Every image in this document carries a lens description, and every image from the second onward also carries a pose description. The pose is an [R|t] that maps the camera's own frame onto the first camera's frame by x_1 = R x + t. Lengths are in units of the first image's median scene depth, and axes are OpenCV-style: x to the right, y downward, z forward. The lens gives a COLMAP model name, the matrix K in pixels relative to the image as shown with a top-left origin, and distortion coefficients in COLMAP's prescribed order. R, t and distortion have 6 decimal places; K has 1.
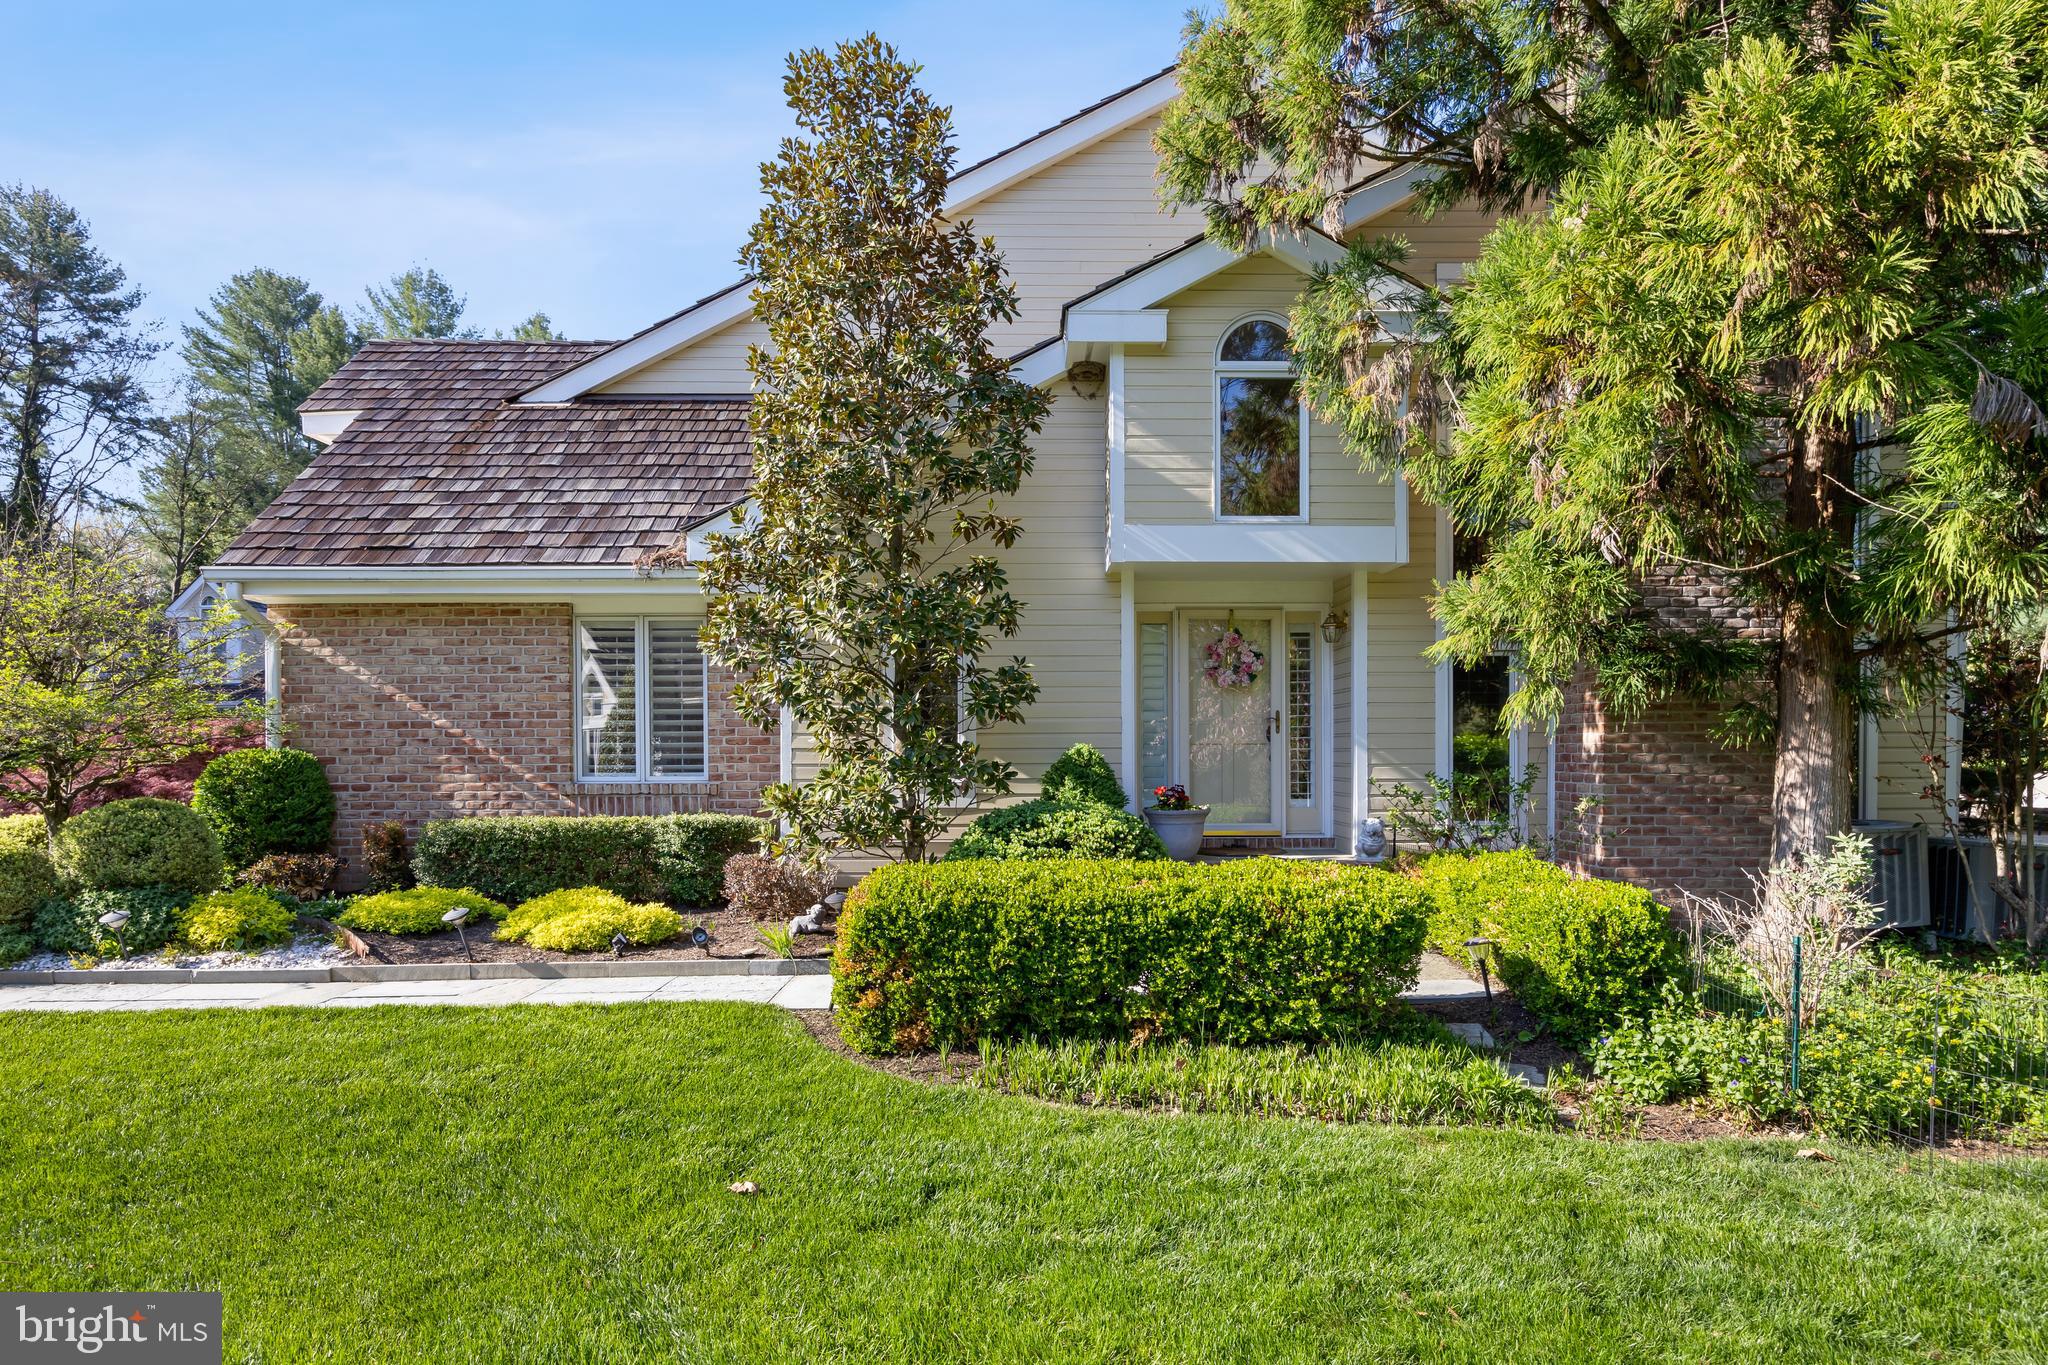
lens RADIAL K [[1134.6, 0, 1023.3], [0, 1134.6, 700.7], [0, 0, 1]] dist [-0.001492, -0.000106]
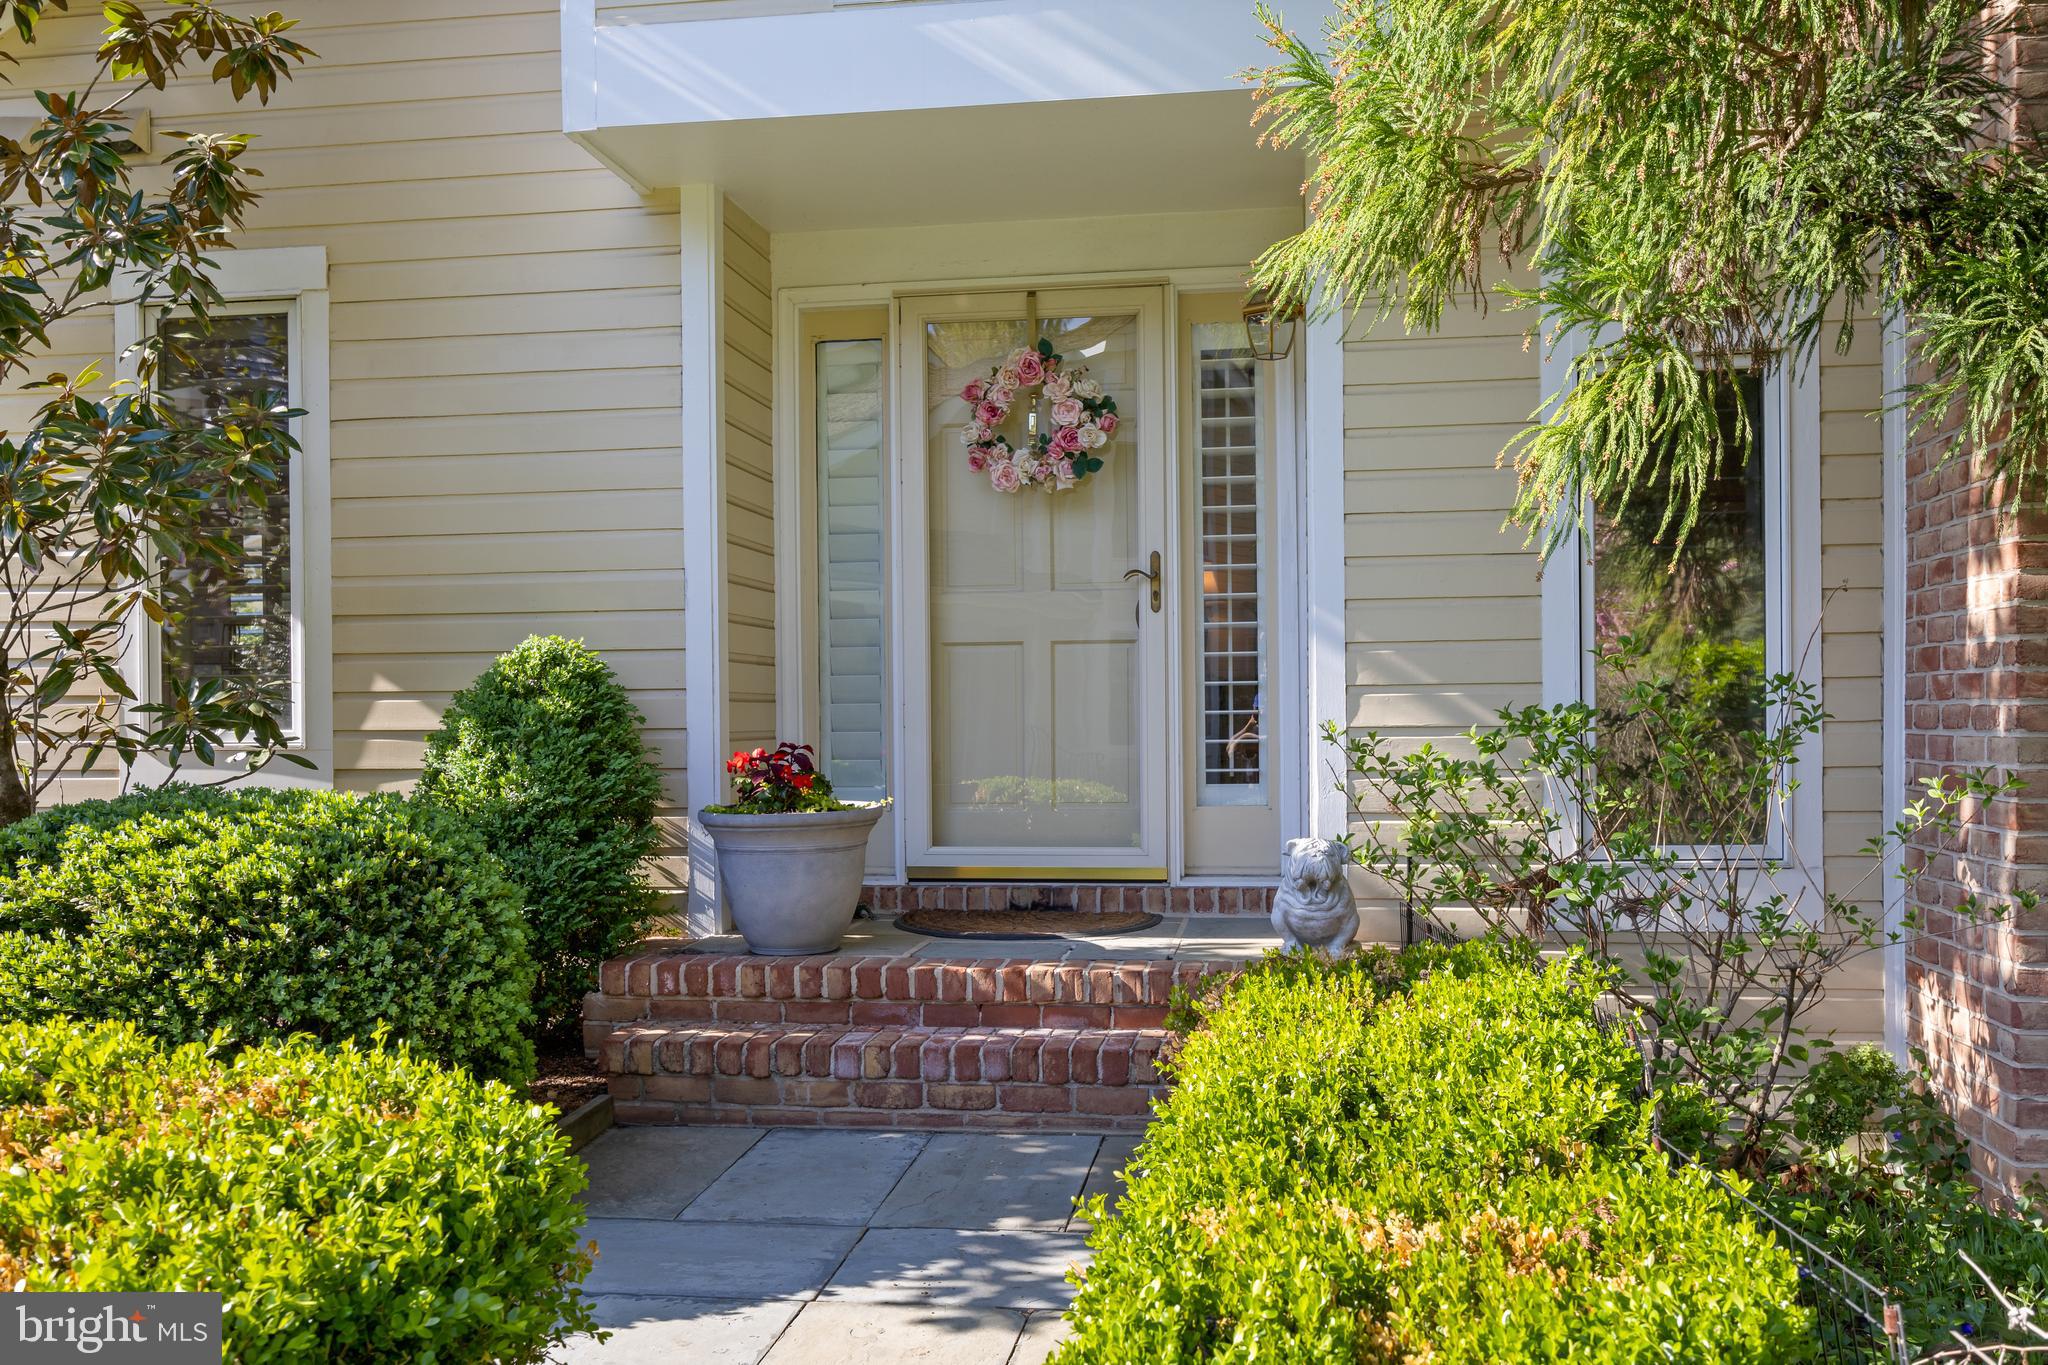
lens RADIAL K [[1766.2, 0, 1024.7], [0, 1766.2, 671.1], [0, 0, 1]] dist [0.010729, 0.004284]
pose [[0.986236, -0.010836, -0.164987, 0.295491], [0.014185, 0.999716, 0.019137, 0.039084], [0.164733, -0.021214, 0.986110, 0.432695]]
